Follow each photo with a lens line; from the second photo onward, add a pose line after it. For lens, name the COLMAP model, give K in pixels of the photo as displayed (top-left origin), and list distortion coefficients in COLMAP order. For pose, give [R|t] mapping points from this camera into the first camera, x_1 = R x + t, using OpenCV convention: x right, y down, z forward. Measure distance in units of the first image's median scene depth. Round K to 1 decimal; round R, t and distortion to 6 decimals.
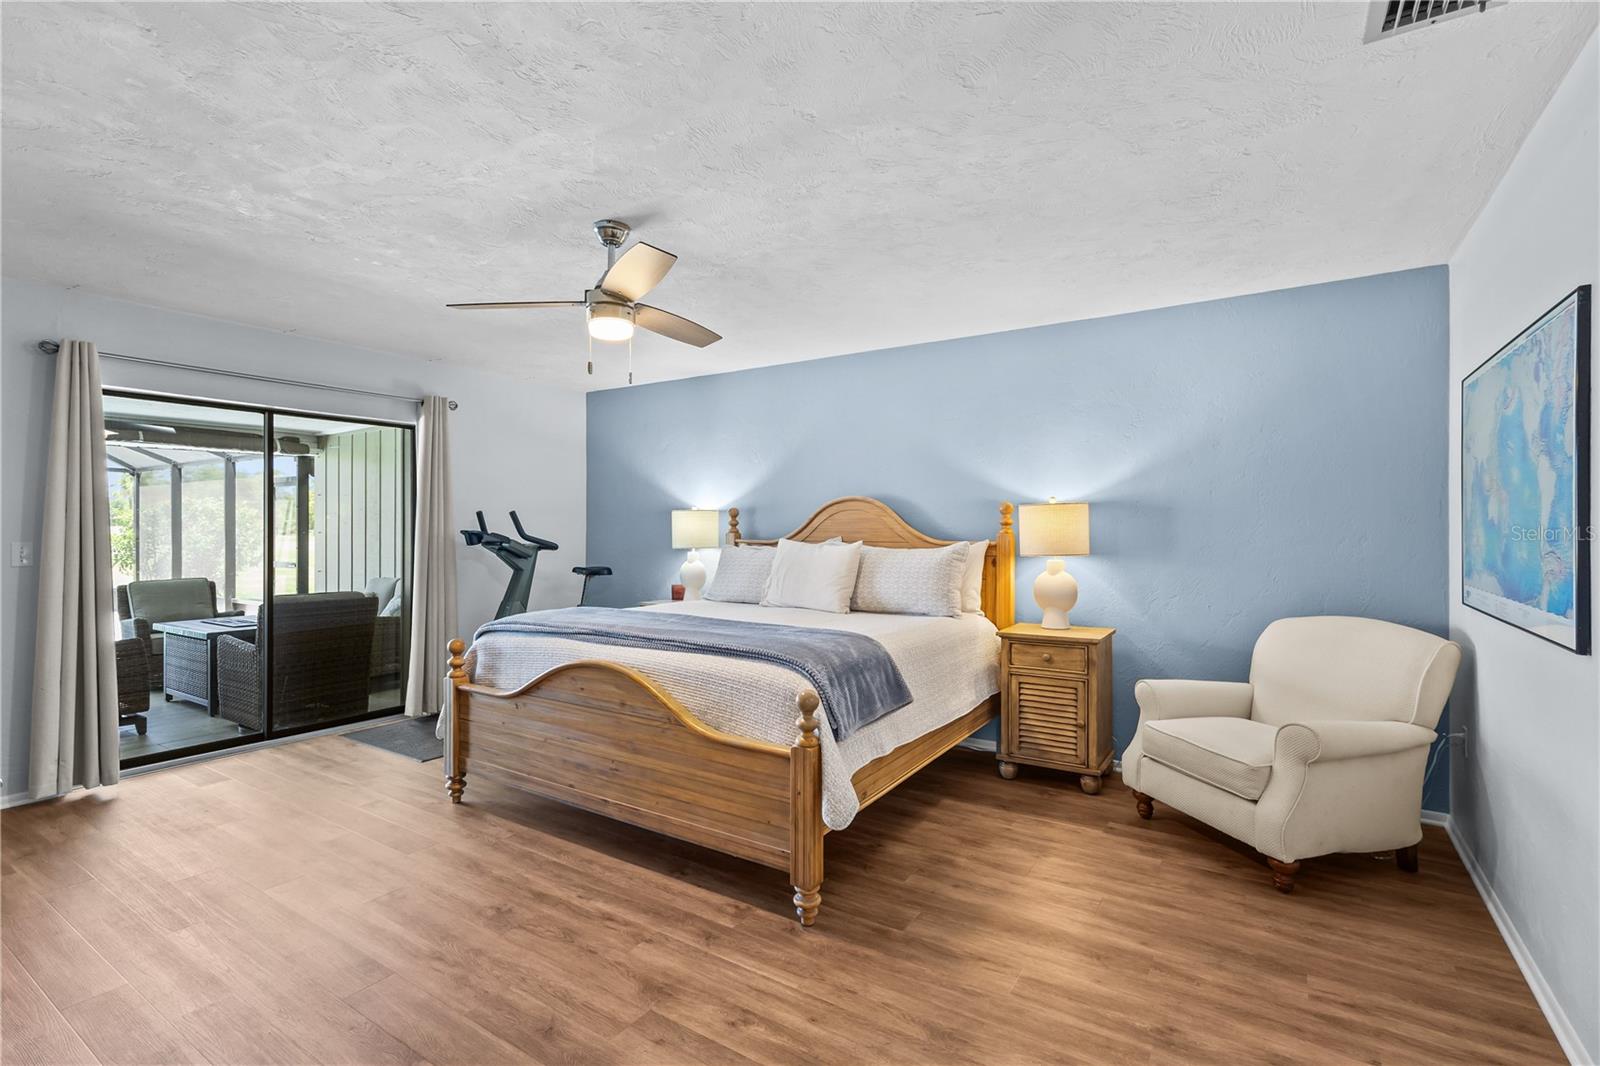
lens RADIAL K [[739.2, 0, 796.6], [0, 739.2, 527.4], [0, 0, 1]] dist [0.004530, 0.000881]
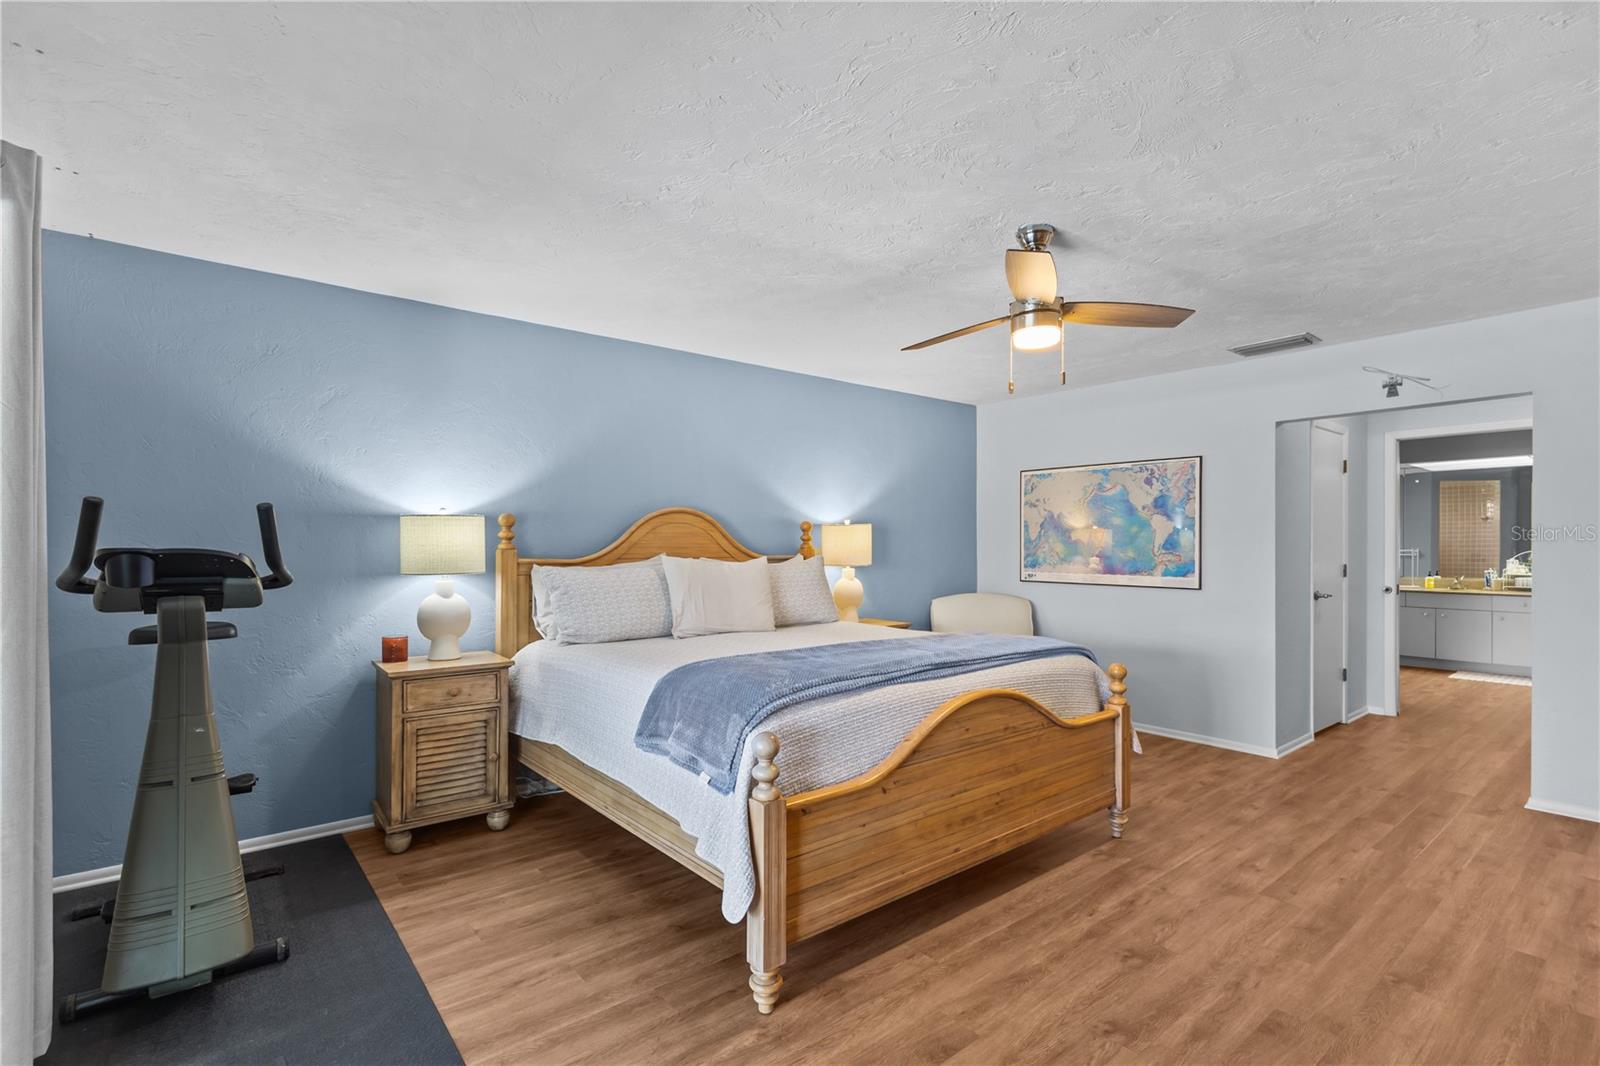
lens RADIAL K [[744.9, 0, 789.5], [0, 744.9, 543.3], [0, 0, 1]] dist [0.003327, 0.001114]
pose [[0.303045, -0.000379, 0.952976, -1.276768], [-0.002439, 0.999996, 0.001173, 0.000029], [-0.952973, -0.002680, 0.303043, 1.010085]]
